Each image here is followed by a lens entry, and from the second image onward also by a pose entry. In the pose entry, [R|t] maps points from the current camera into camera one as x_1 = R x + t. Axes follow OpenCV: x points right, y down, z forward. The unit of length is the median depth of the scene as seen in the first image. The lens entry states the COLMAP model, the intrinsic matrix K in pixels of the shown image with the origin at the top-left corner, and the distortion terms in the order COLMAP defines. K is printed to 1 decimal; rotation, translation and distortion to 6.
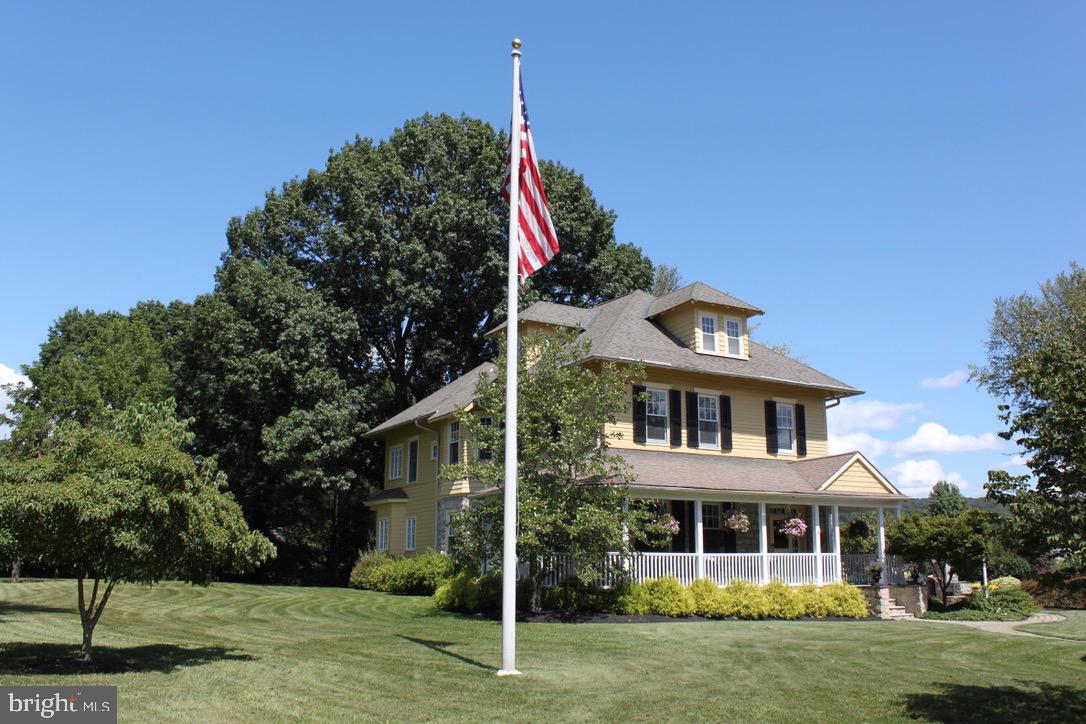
lens RADIAL K [[929.8, 0, 531.7], [0, 929.8, 369.0], [0, 0, 1]] dist [-0.126604, 0.067084]
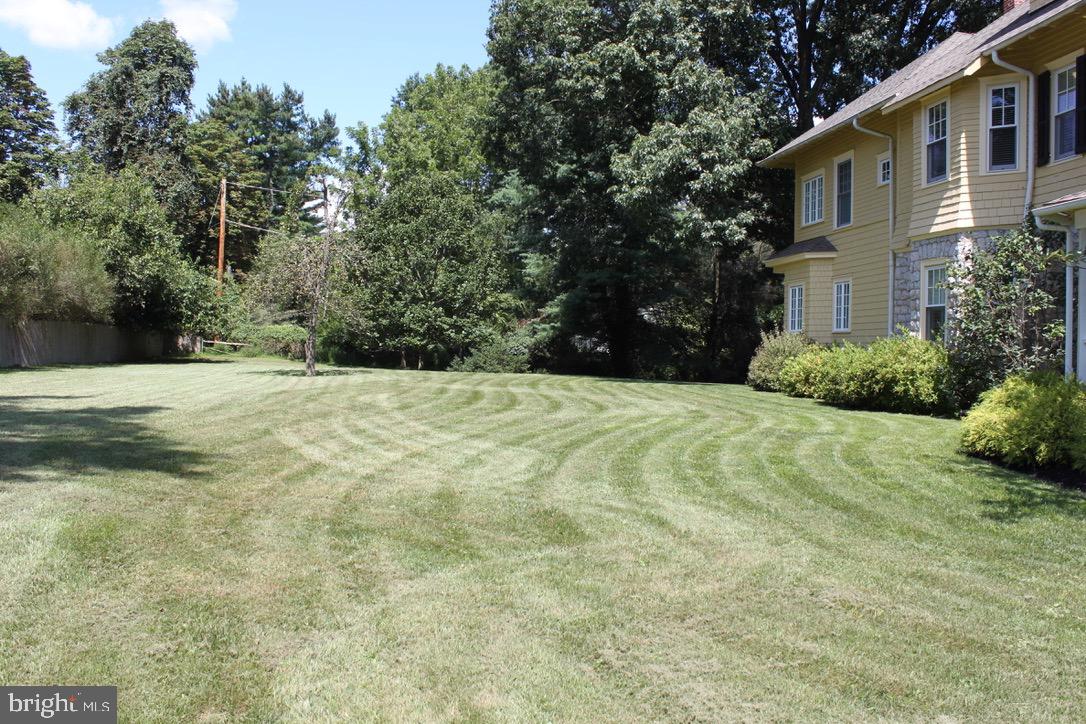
lens RADIAL K [[929.8, 0, 541.5], [0, 929.8, 370.5], [0, 0, 1]] dist [-0.126604, 0.067084]
pose [[0.927152, 0.021898, -0.374045, -0.082902], [0.065306, 0.973566, 0.218872, 0.067104], [0.368950, -0.227355, 0.901213, 0.330786]]
